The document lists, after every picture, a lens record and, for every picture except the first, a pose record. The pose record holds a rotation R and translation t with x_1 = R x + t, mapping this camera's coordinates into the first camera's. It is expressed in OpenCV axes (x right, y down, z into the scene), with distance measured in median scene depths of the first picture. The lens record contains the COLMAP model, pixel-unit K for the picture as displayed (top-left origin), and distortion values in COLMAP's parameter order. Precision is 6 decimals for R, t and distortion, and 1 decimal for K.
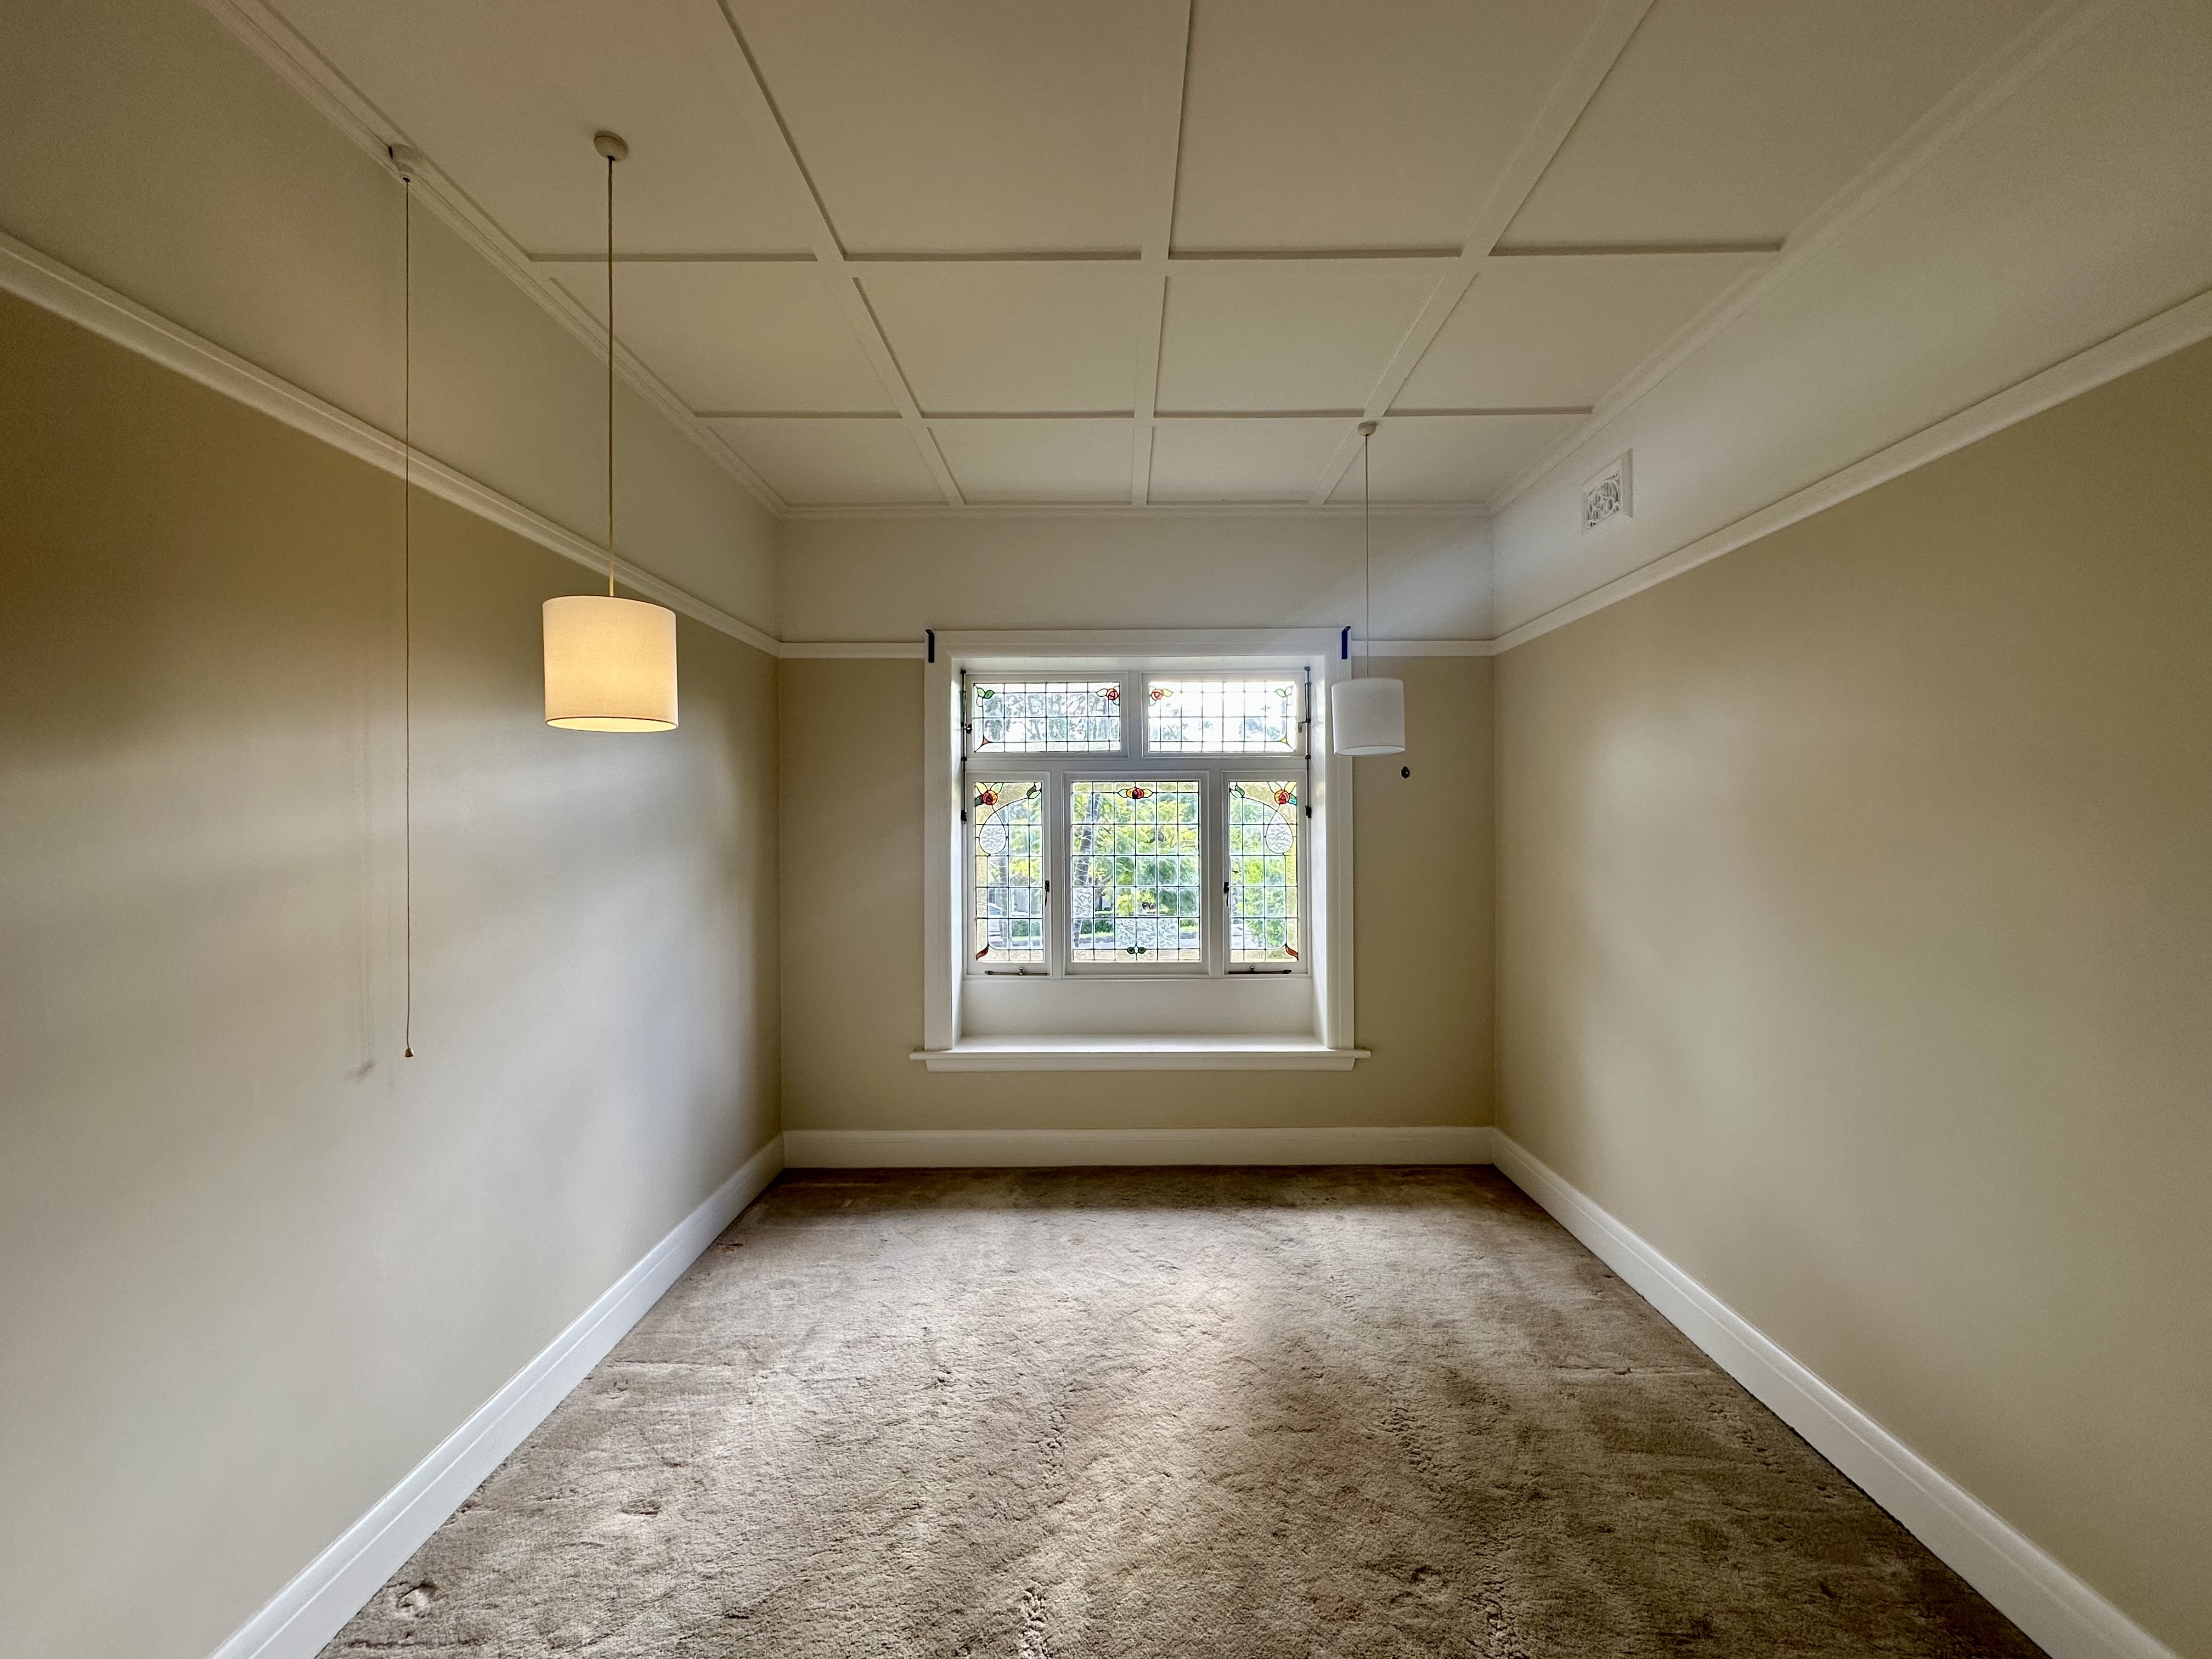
lens RADIAL K [[876.7, 0, 1107.2], [0, 876.7, 824.4], [0, 0, 1]] dist [-0.004505, -0.000027]
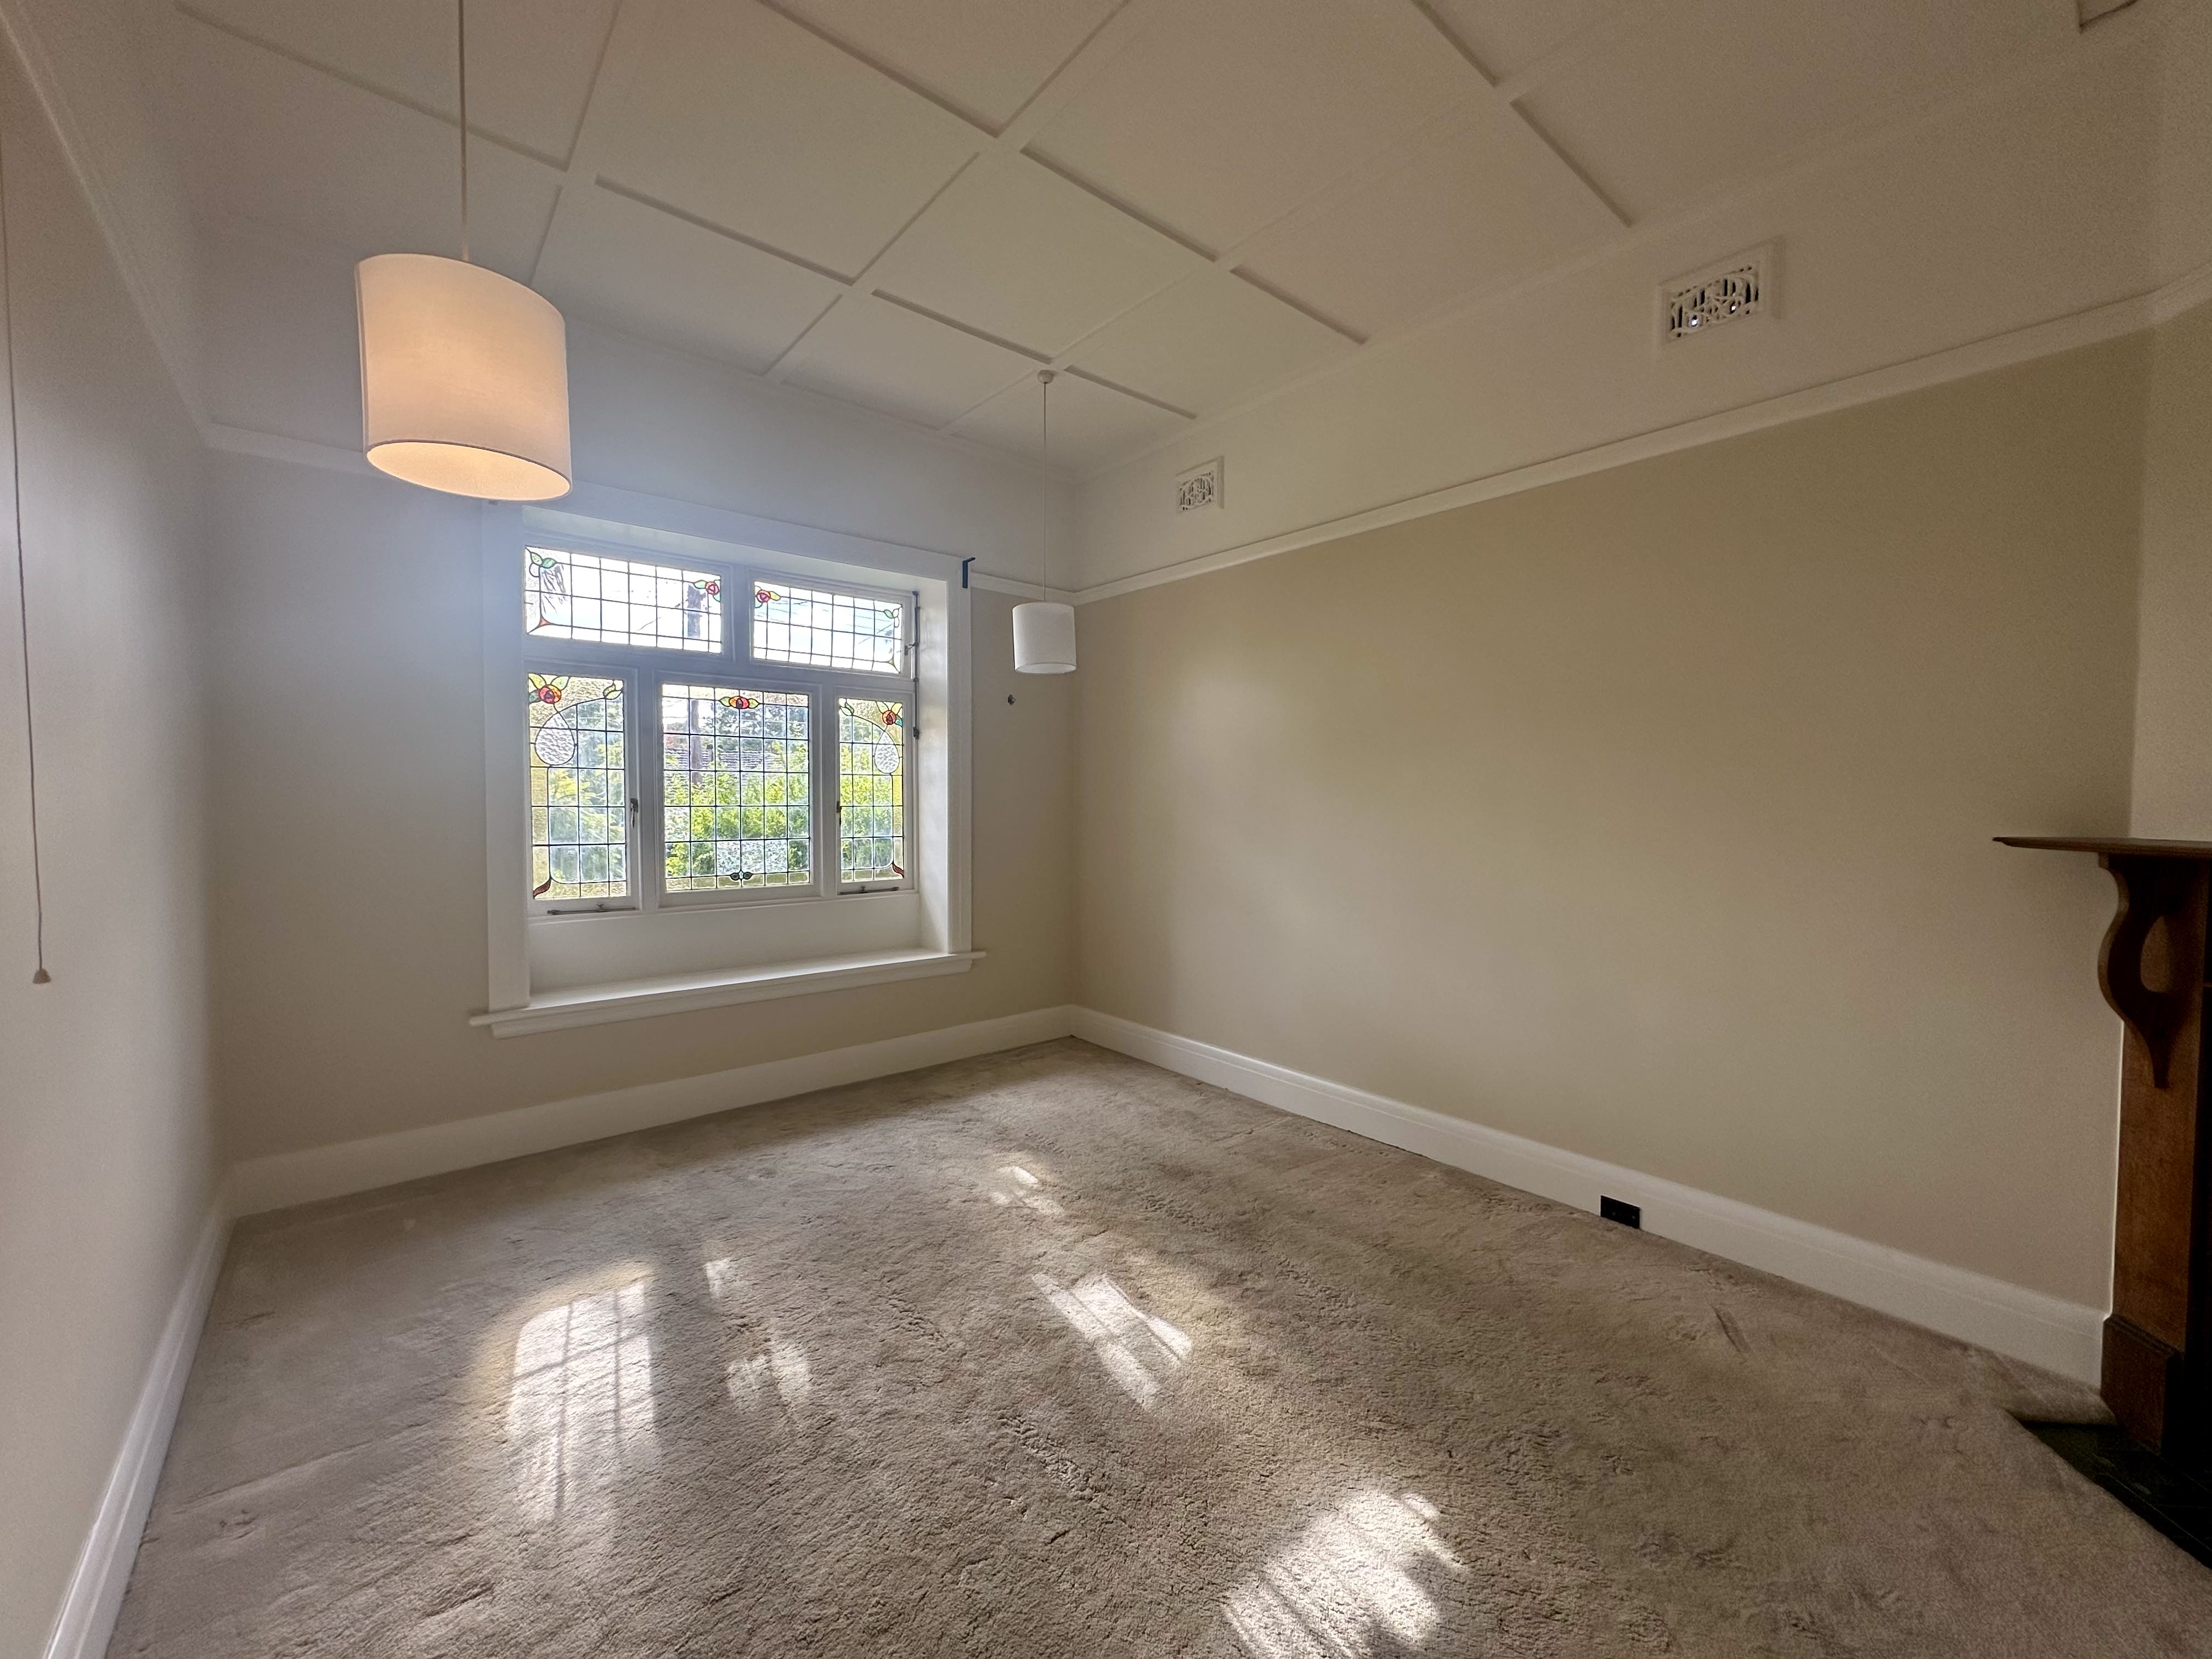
lens RADIAL K [[876.7, 0, 1113.0], [0, 876.7, 824.0], [0, 0, 1]] dist [-0.004505, -0.000027]
pose [[0.760728, -0.012220, 0.648956, -0.286281], [-0.011921, 0.999391, 0.032794, 0.060288], [-0.648962, -0.032683, 0.760119, 0.065356]]
